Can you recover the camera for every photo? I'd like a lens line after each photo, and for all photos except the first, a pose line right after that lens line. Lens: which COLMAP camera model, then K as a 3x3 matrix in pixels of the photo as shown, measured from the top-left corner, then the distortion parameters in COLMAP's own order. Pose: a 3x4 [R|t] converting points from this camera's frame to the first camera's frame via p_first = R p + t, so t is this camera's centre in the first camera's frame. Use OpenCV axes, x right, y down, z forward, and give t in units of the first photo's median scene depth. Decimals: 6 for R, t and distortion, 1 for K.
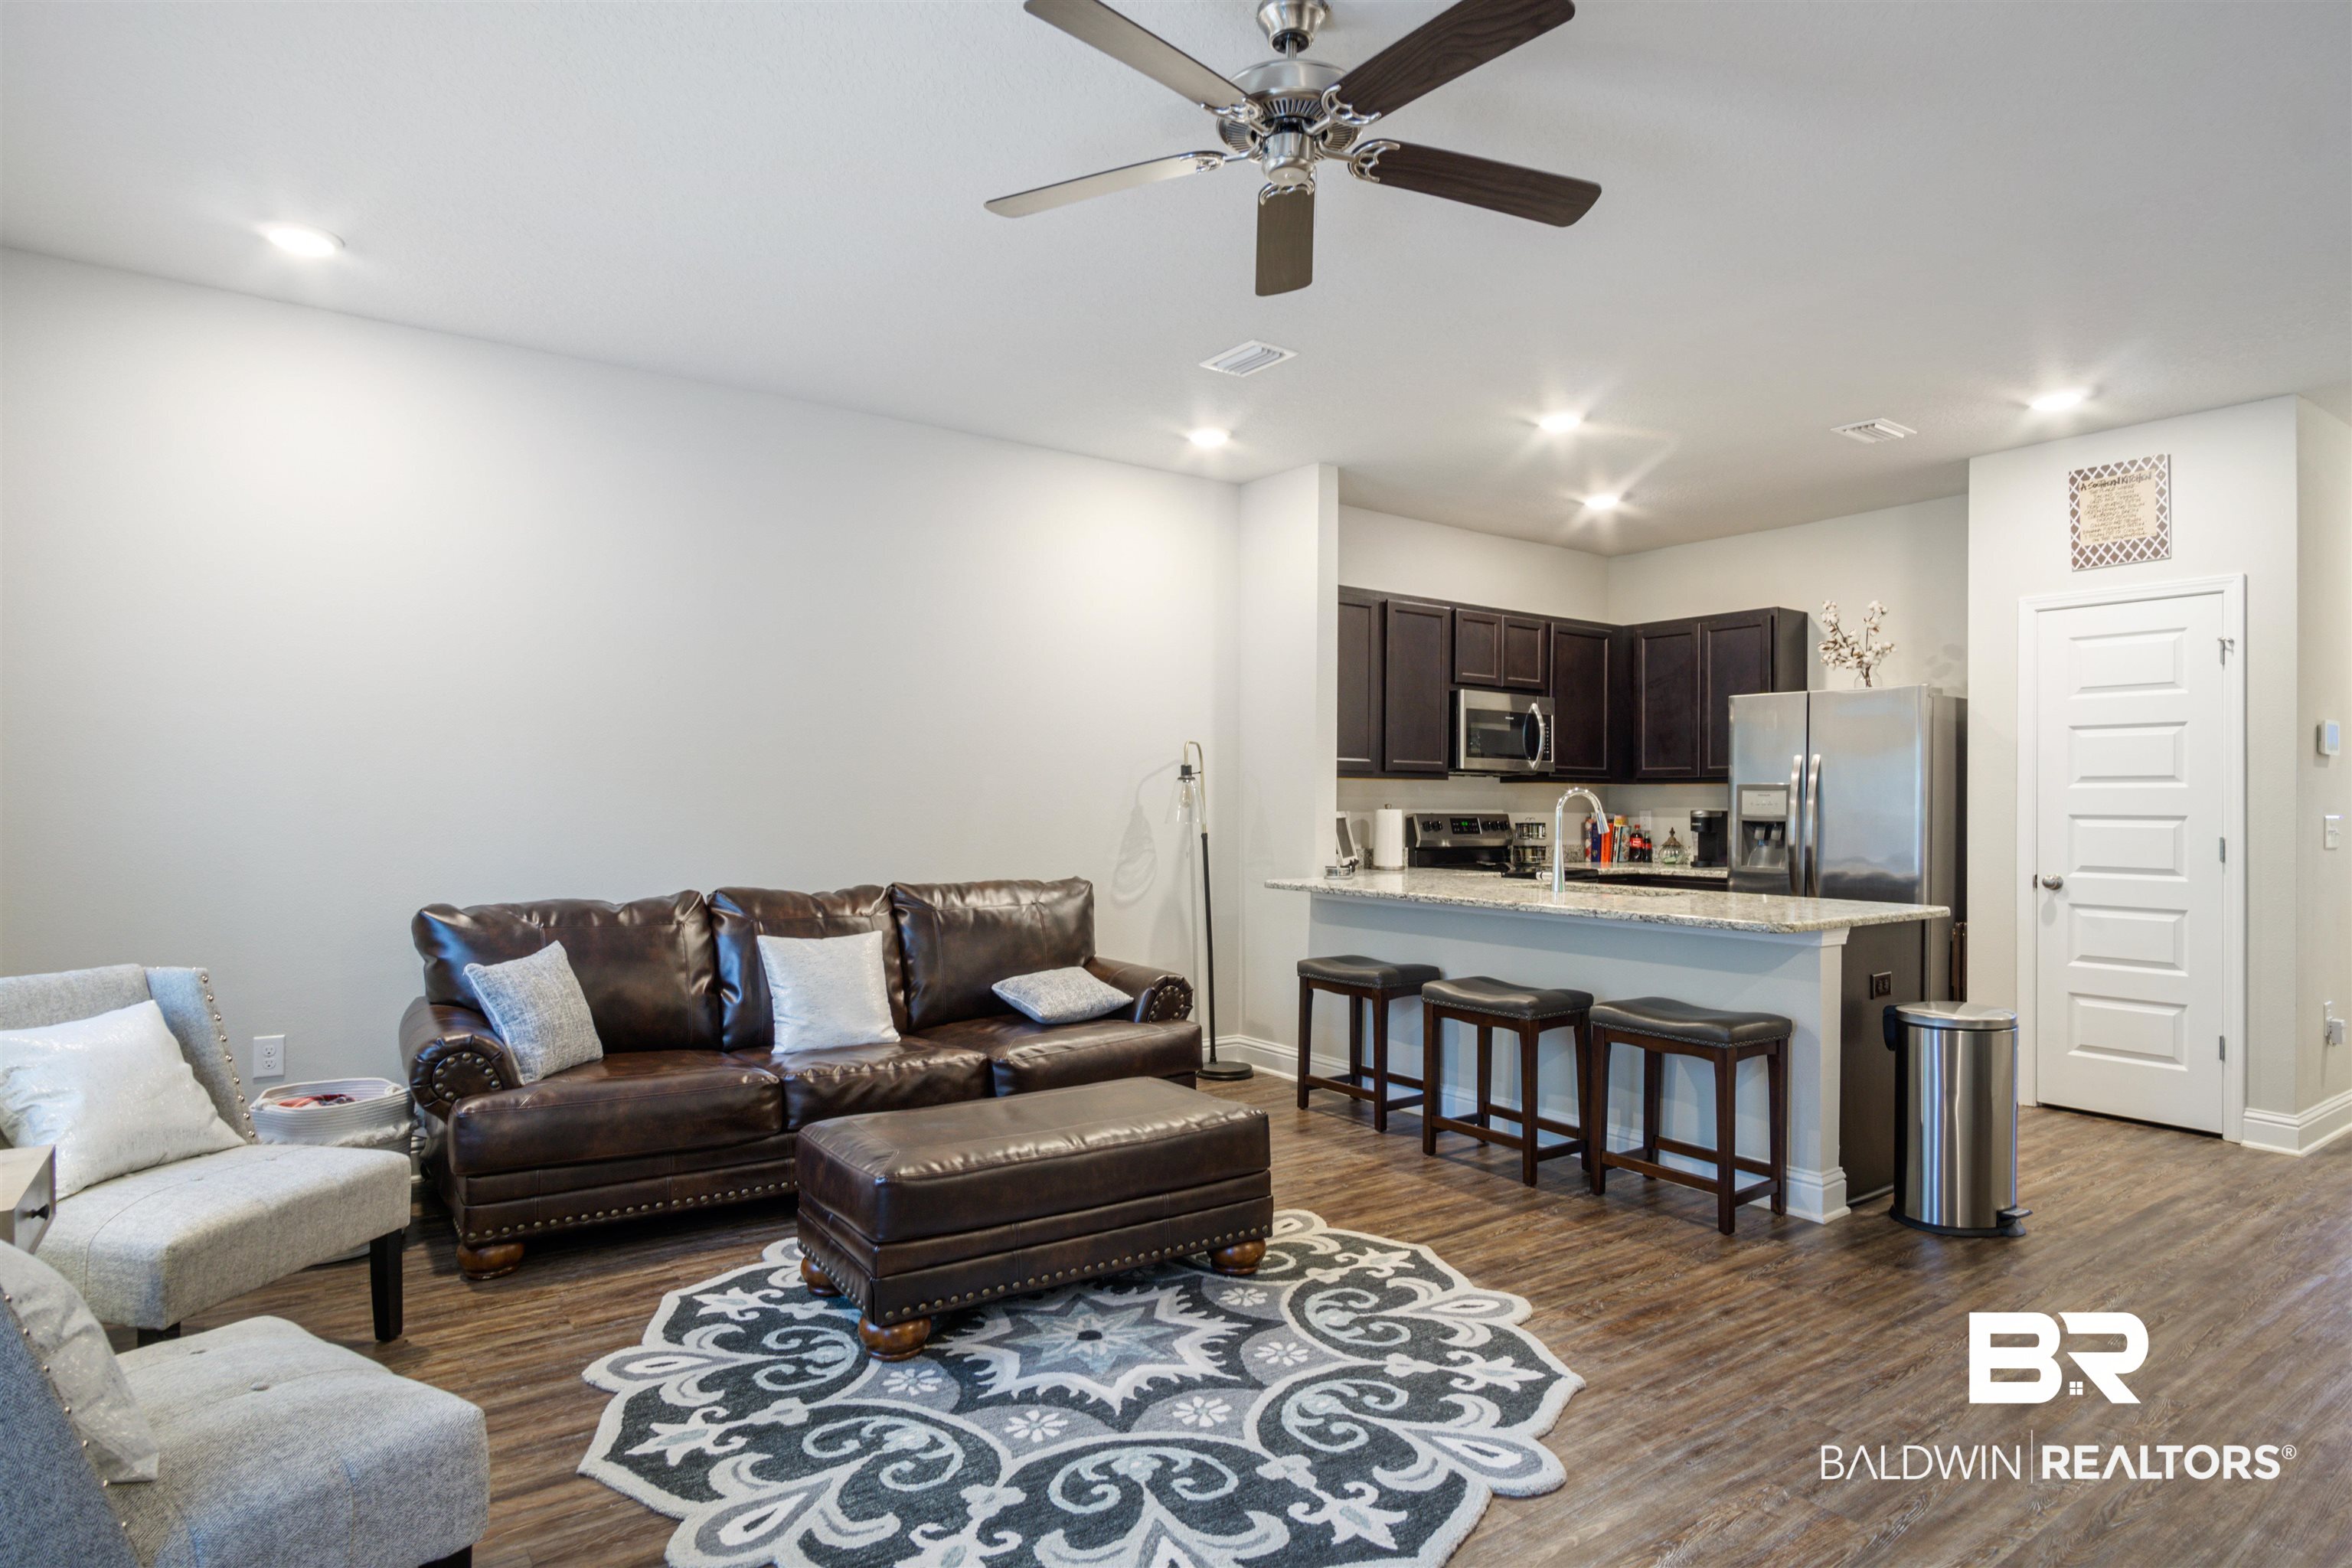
lens RADIAL K [[1264.1, 0, 1163.6], [0, 1264.1, 802.4], [0, 0, 1]] dist [-0.011144, 0.007271]
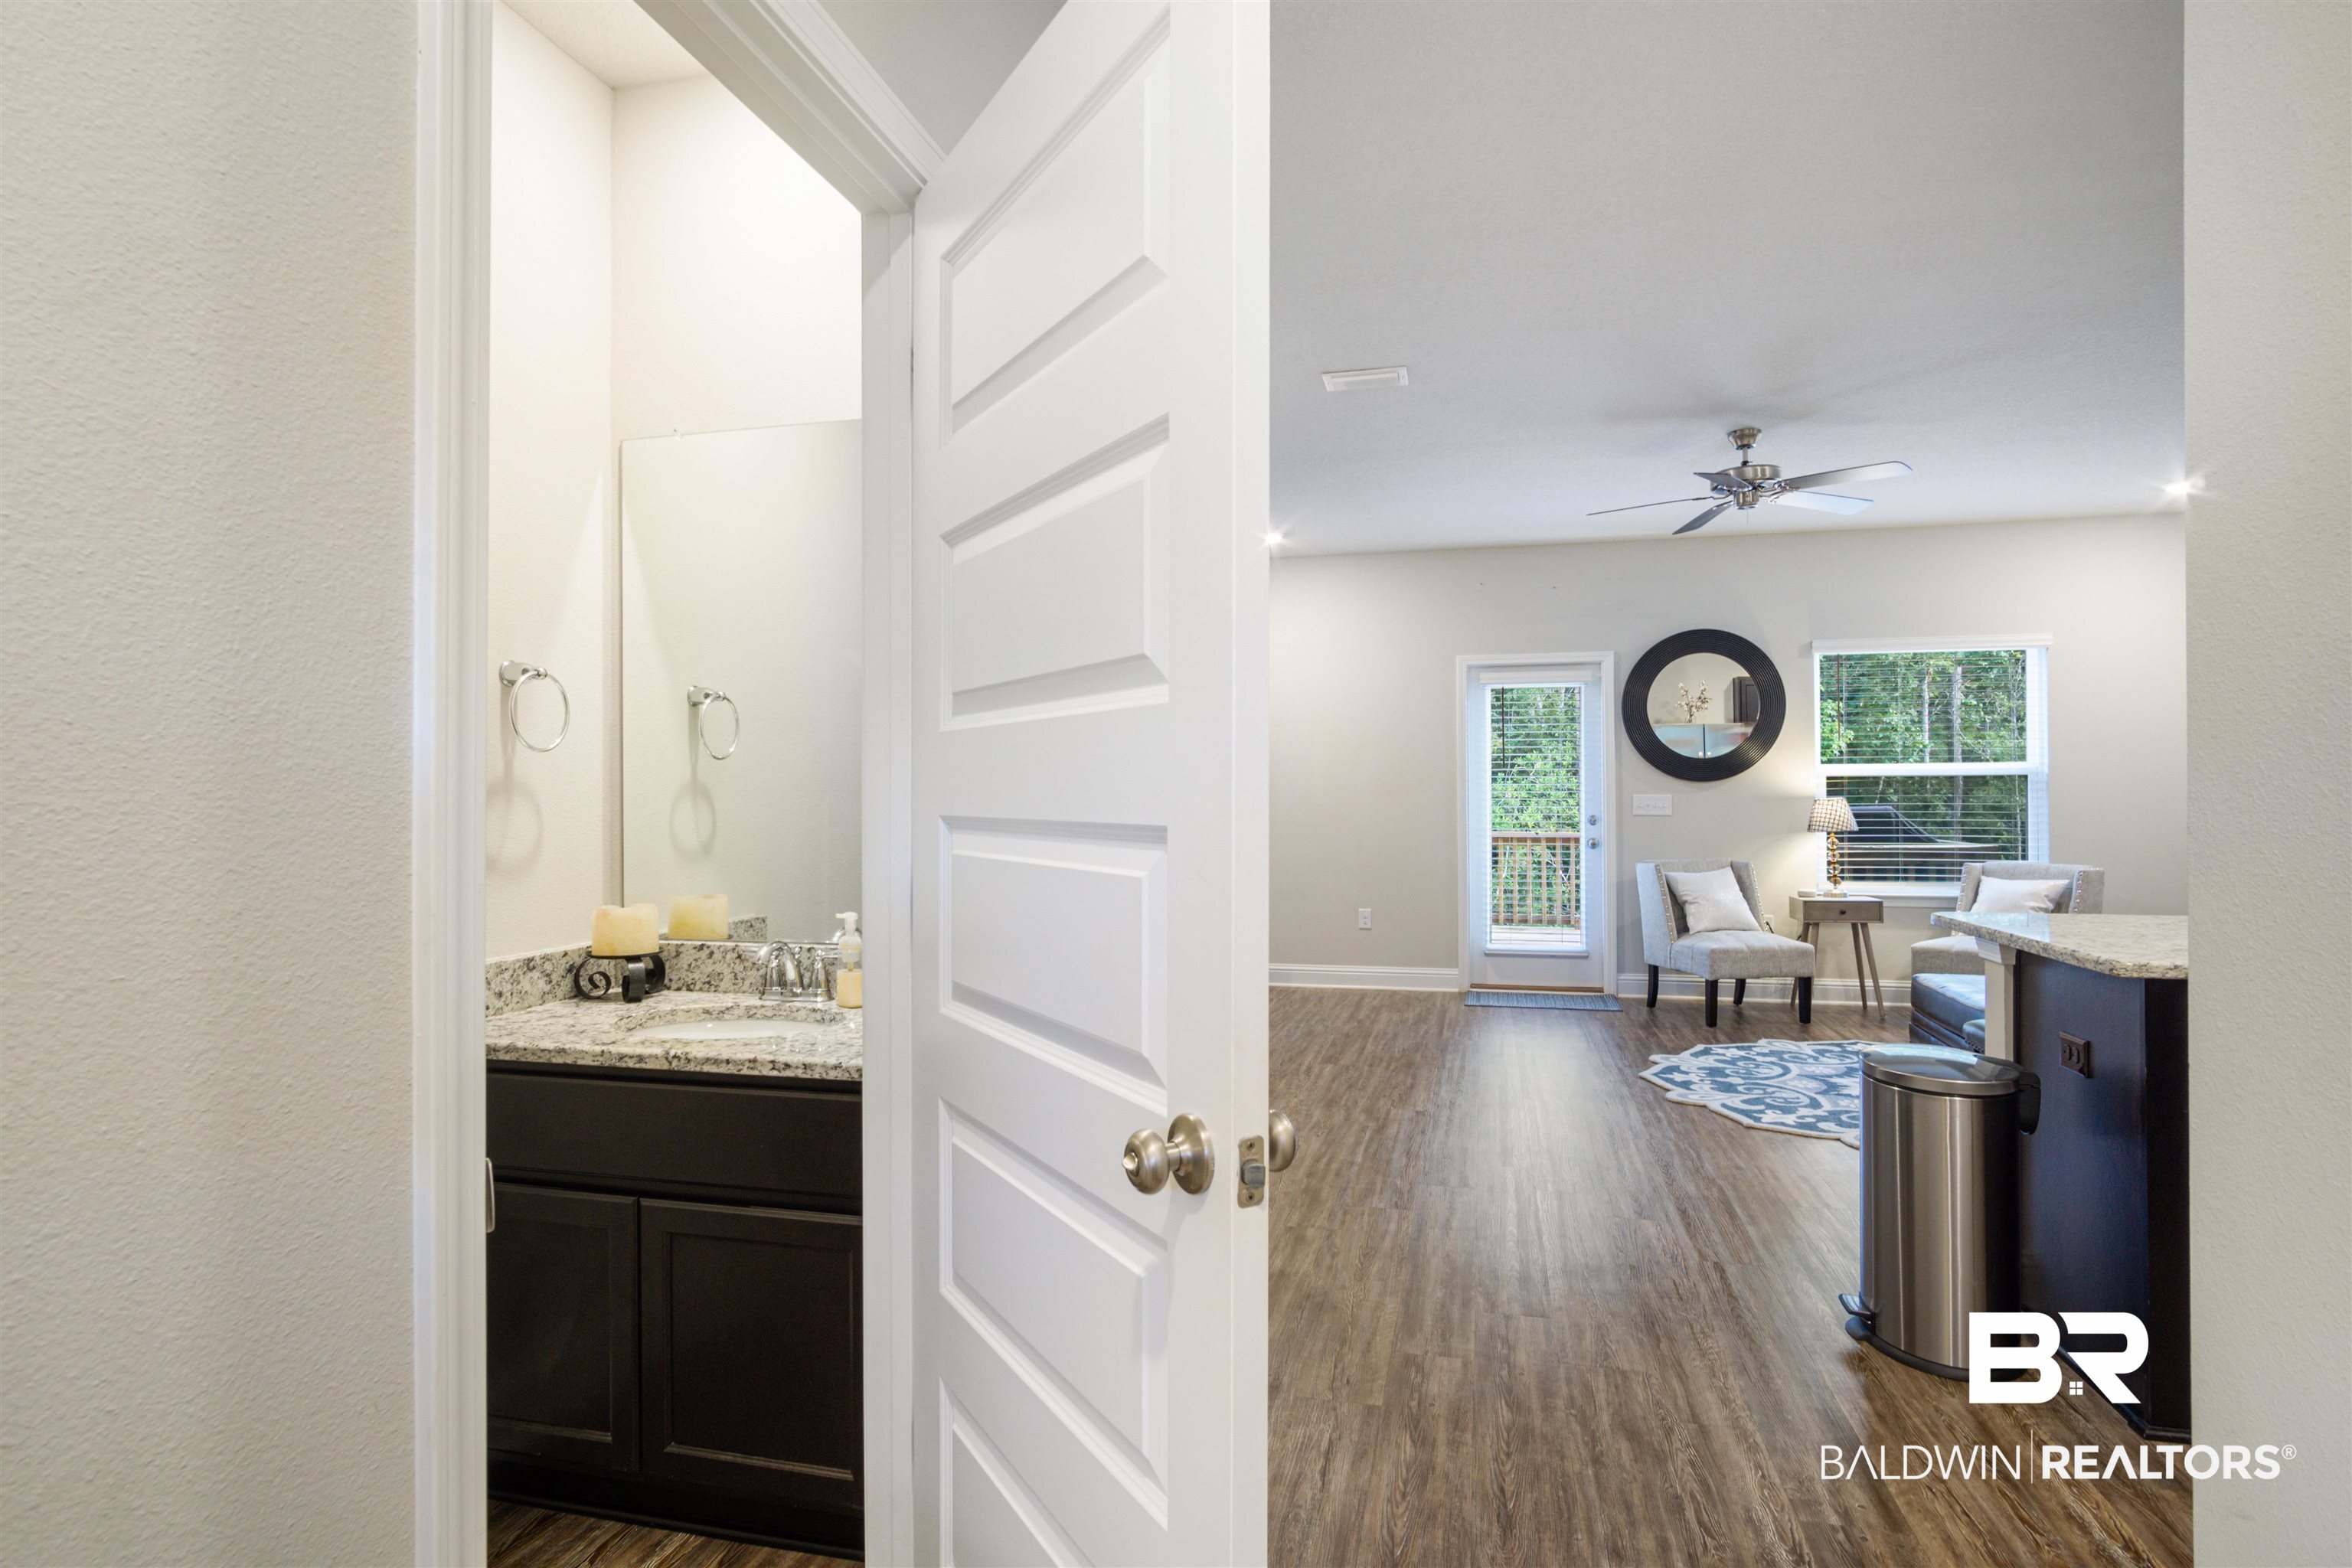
lens RADIAL K [[1264.1, 0, 1170.8], [0, 1264.1, 787.9], [0, 0, 1]] dist [-0.011144, 0.007271]
pose [[-0.753007, -0.010575, -0.657927, 2.014243], [-0.006199, 0.999940, -0.008978, 0.023364], [0.657983, -0.002682, -0.753028, 1.741309]]
